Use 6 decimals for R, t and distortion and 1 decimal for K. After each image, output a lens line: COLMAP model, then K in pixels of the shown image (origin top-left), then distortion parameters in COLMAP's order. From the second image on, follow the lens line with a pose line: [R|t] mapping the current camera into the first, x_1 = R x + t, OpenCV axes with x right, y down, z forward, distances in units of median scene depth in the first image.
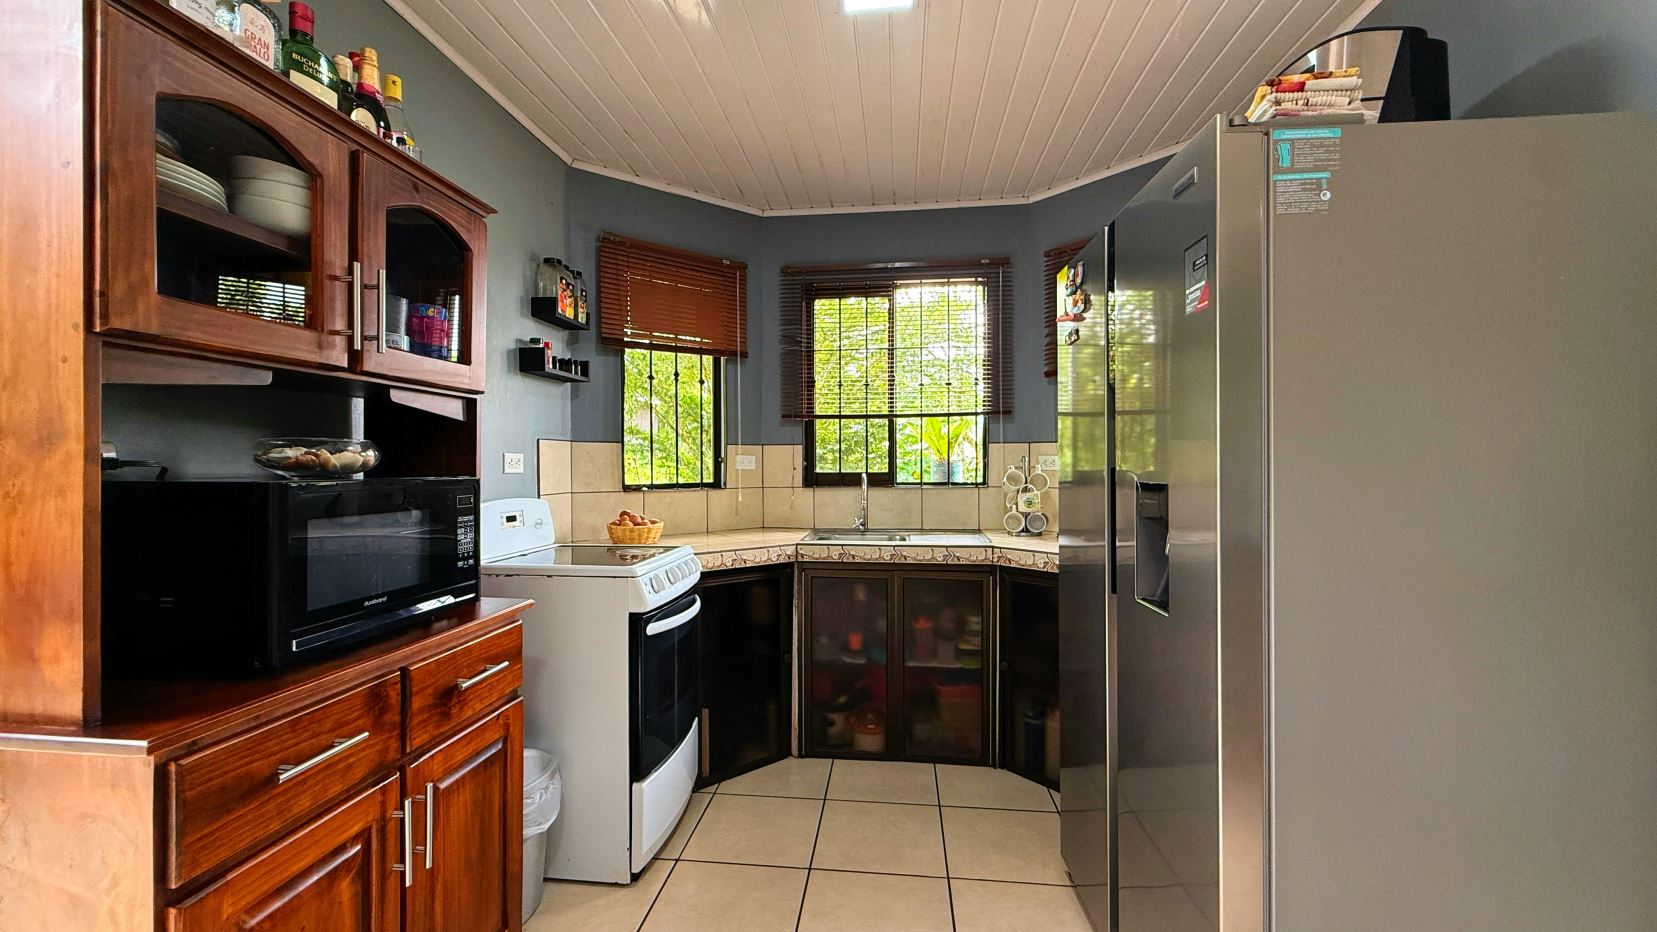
lens RADIAL K [[665.0, 0, 826.3], [0, 665.0, 464.9], [0, 0, 1]] dist [0.000392, -0.000026]
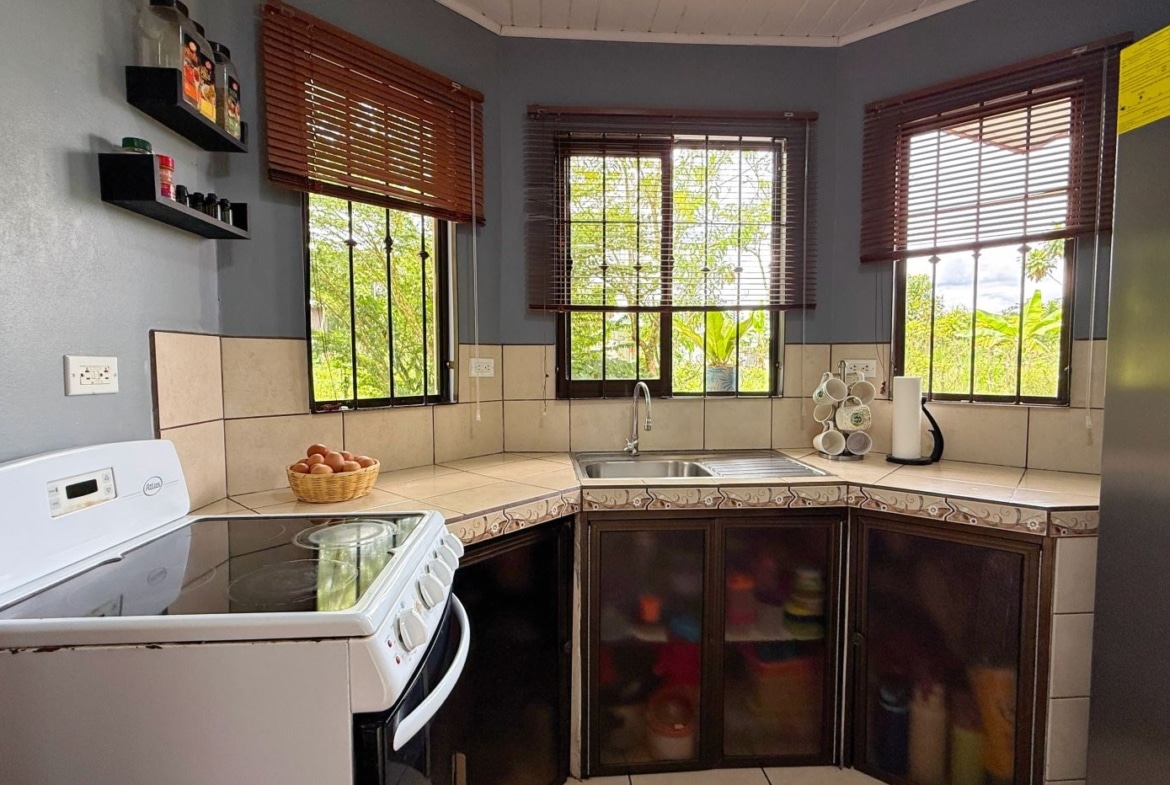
lens RADIAL K [[560.5, 0, 585.1], [0, 560.5, 392.0], [0, 0, 1]] dist [-0.001580, 0.001126]
pose [[0.983468, -0.008674, 0.180873, -0.140079], [-0.000471, 0.998726, 0.050457, -0.009539], [-0.181081, -0.049708, 0.982211, 0.409812]]
